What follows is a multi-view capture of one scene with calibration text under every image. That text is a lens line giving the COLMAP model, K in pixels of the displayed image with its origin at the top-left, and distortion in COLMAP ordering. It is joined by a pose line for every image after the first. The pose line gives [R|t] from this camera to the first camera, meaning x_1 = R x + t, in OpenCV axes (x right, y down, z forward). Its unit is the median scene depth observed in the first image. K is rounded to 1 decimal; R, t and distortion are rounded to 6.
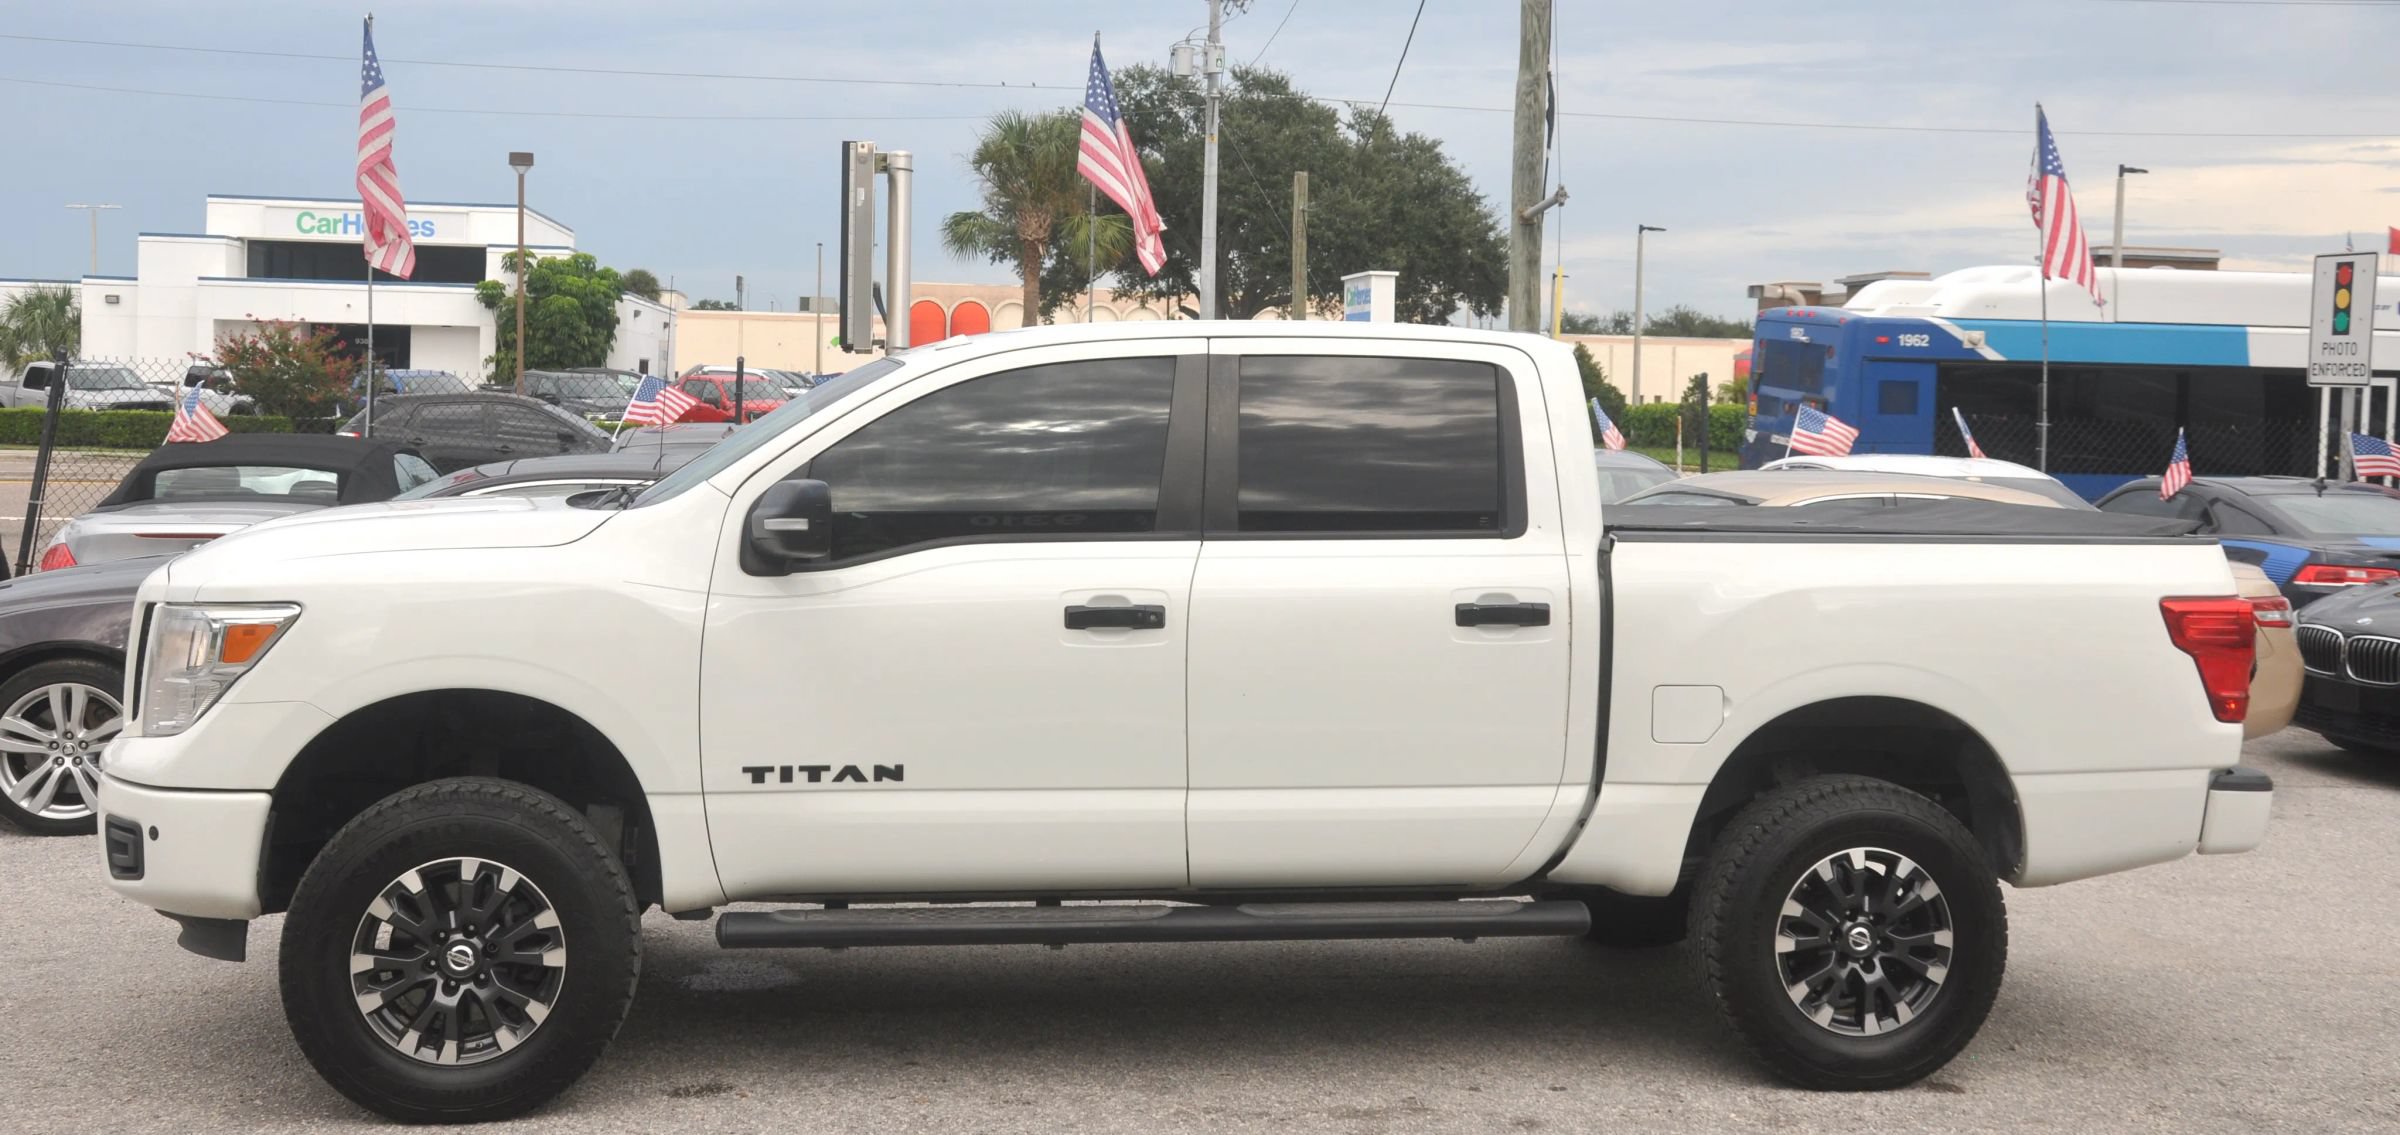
lens RADIAL K [[2464.6, 0, 1198.7], [0, 2464.6, 419.3], [0, 0, 1]] dist [-0.060615, 0.242721]
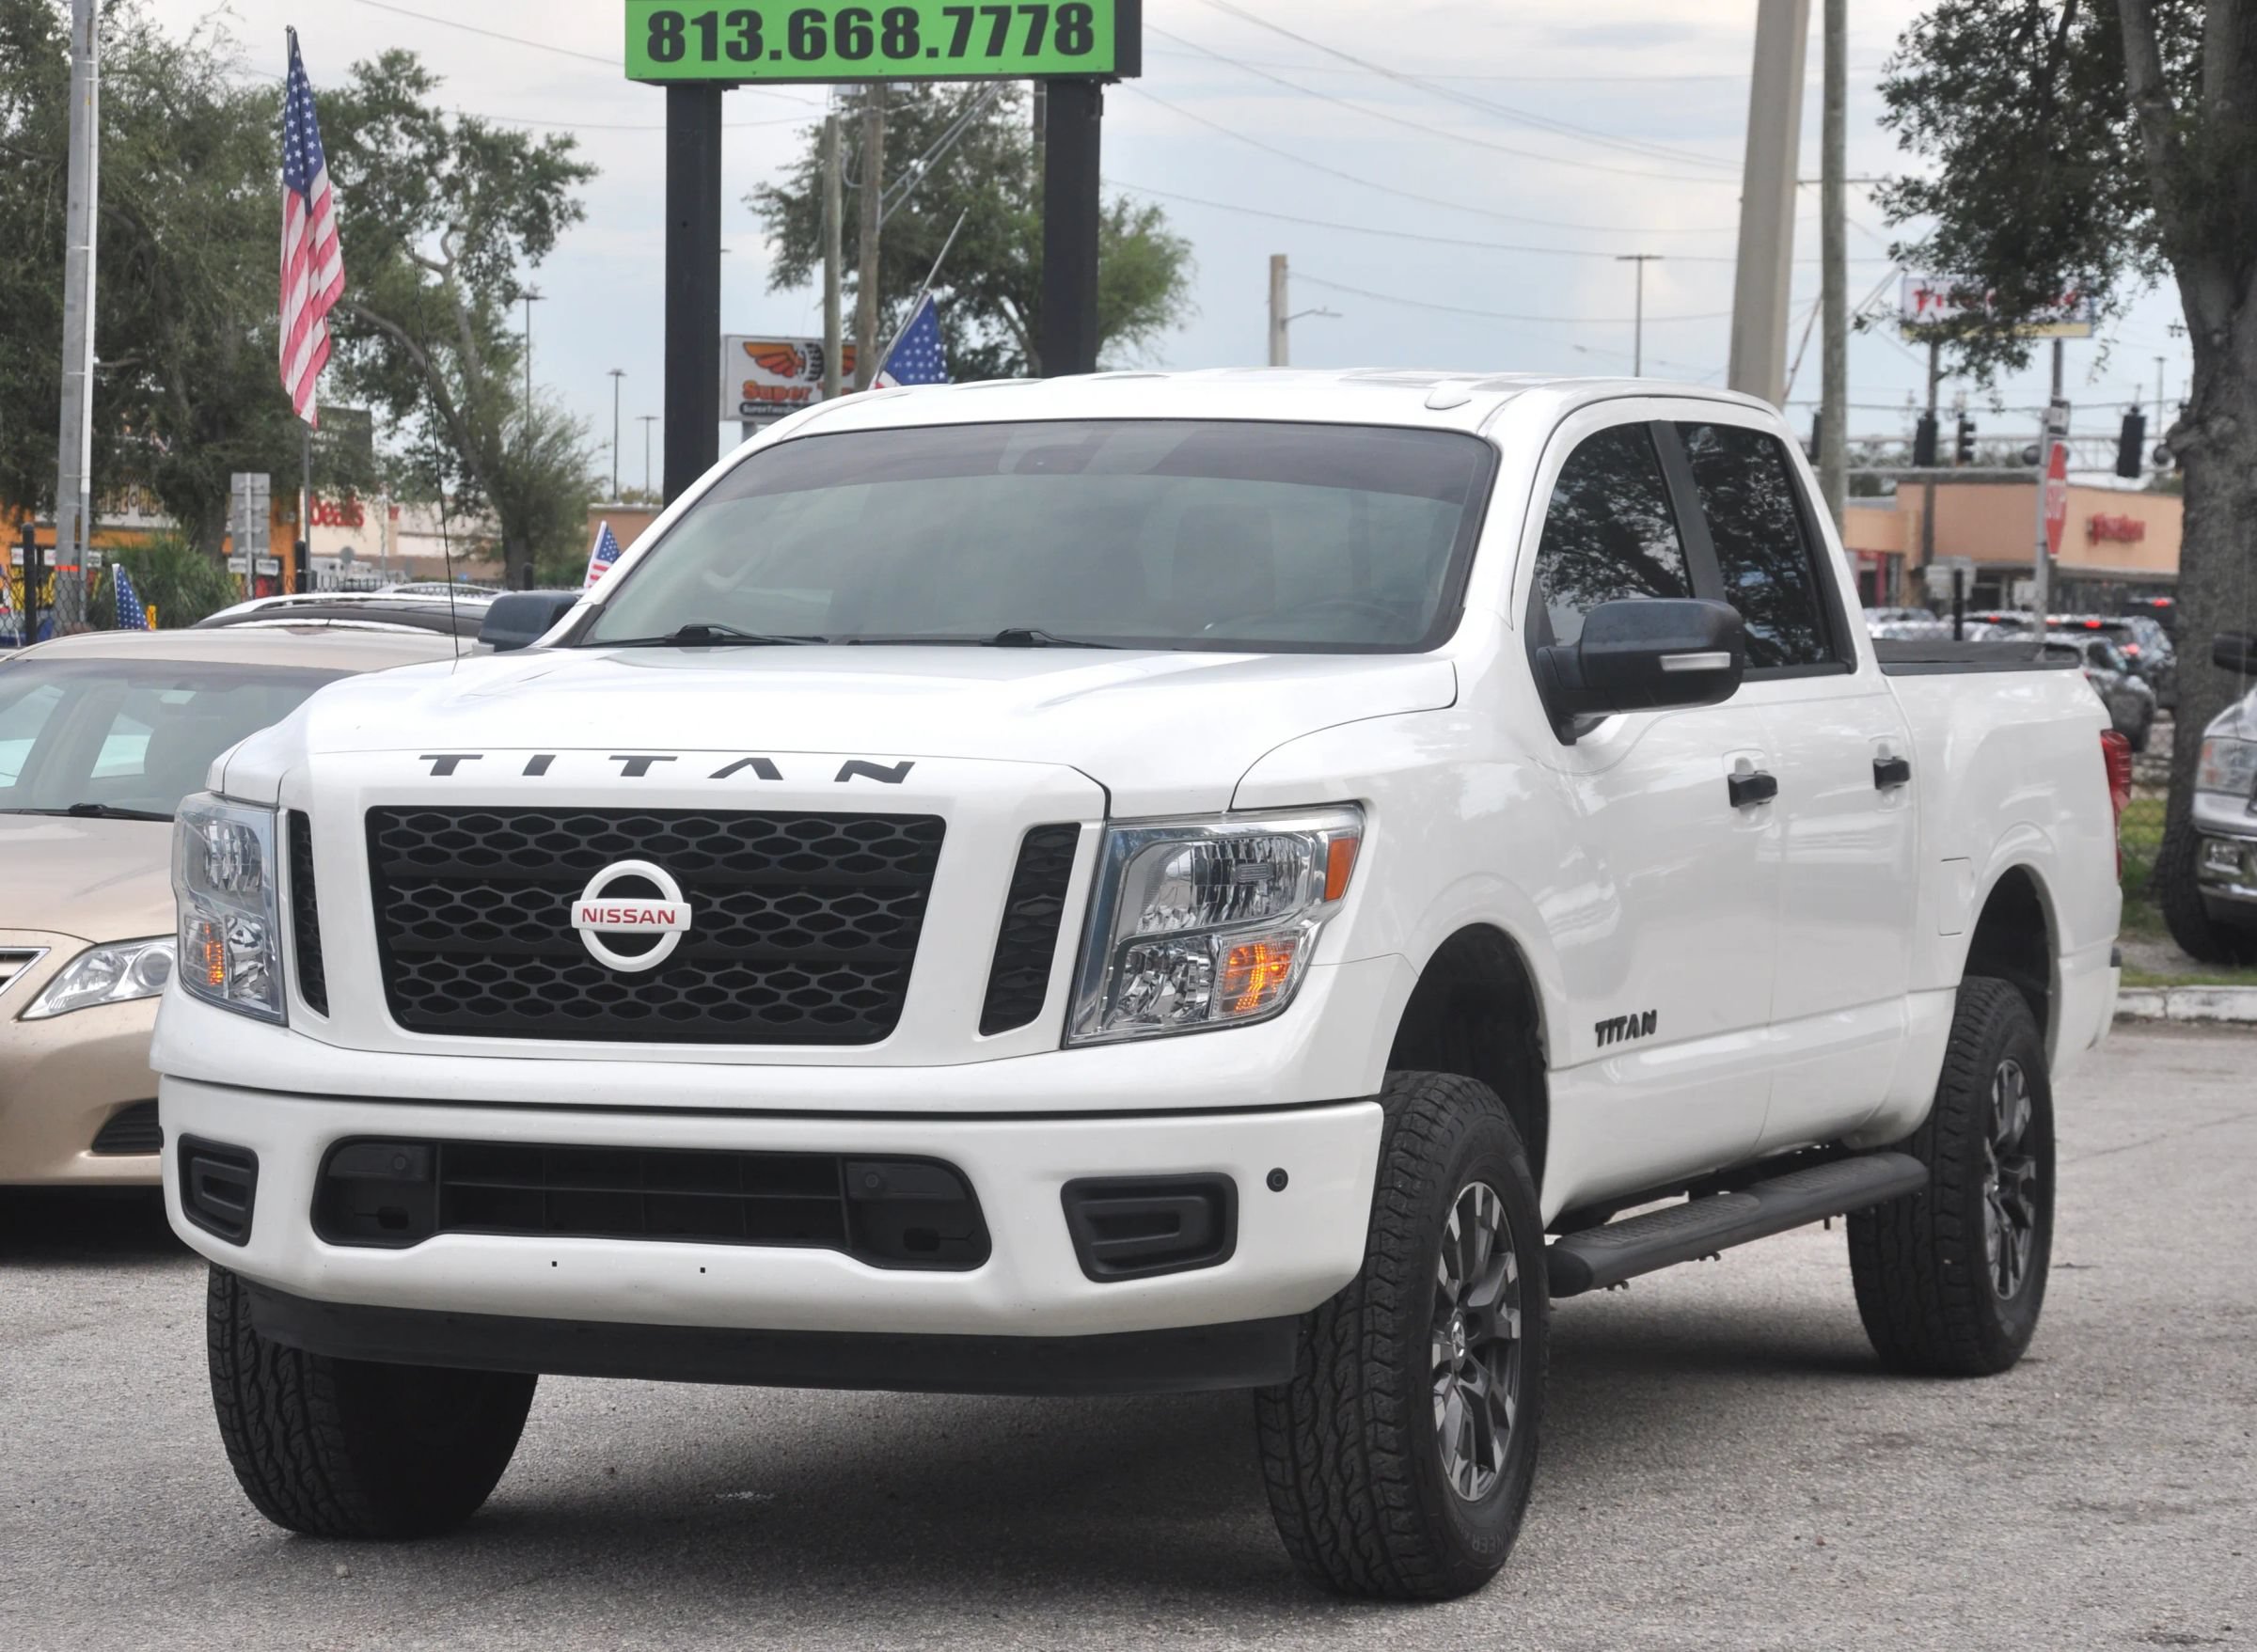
lens RADIAL K [[6591.8, 0, 1136.5], [0, 6591.8, 901.7], [0, 0, 1]] dist [0.547602, 1.805546]
pose [[0.495140, -0.050619, 0.867338, -1.821241], [0.009459, 0.998556, 0.052877, 0.009764], [-0.868762, -0.017978, 0.494904, 0.203621]]
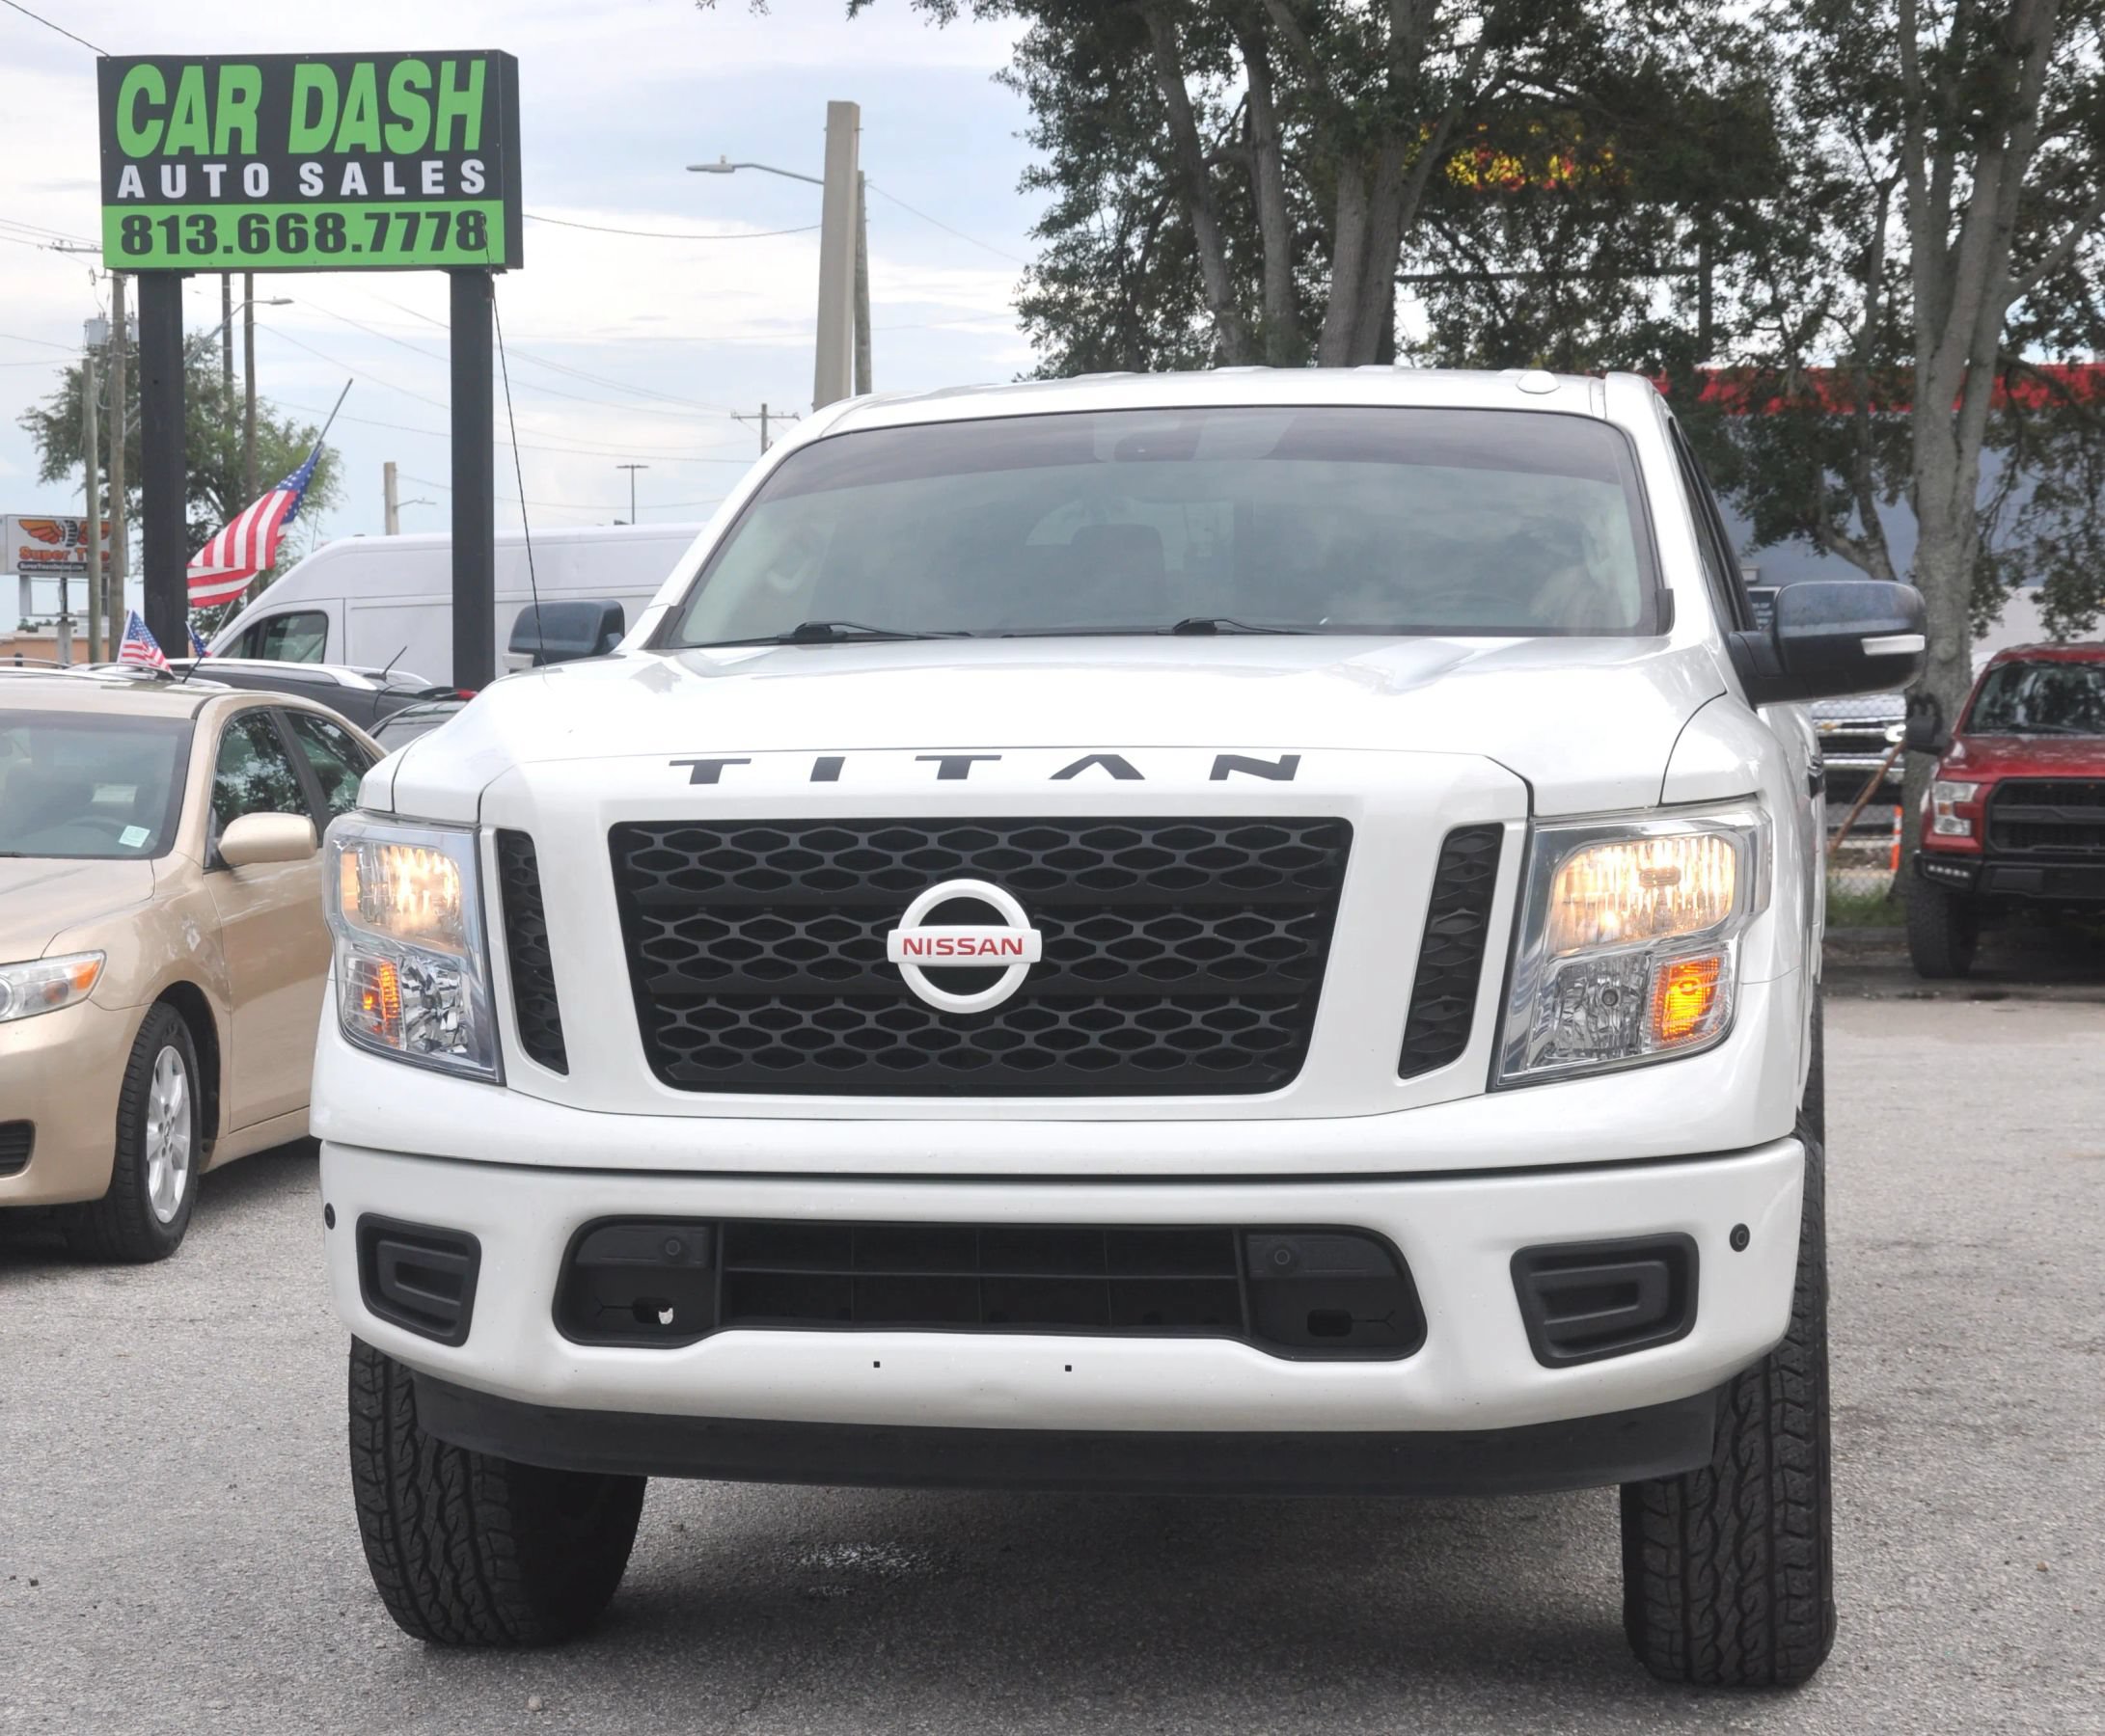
lens RADIAL K [[4295.3, 0, 1088.8], [0, 4295.3, 931.7], [0, 0, 1]] dist [0.162706, 0.477487]
pose [[0.319846, -0.067931, 0.945031, -1.297341], [0.022259, 0.997690, 0.064182, 0.039068], [-0.947208, 0.000507, 0.320619, 0.809712]]
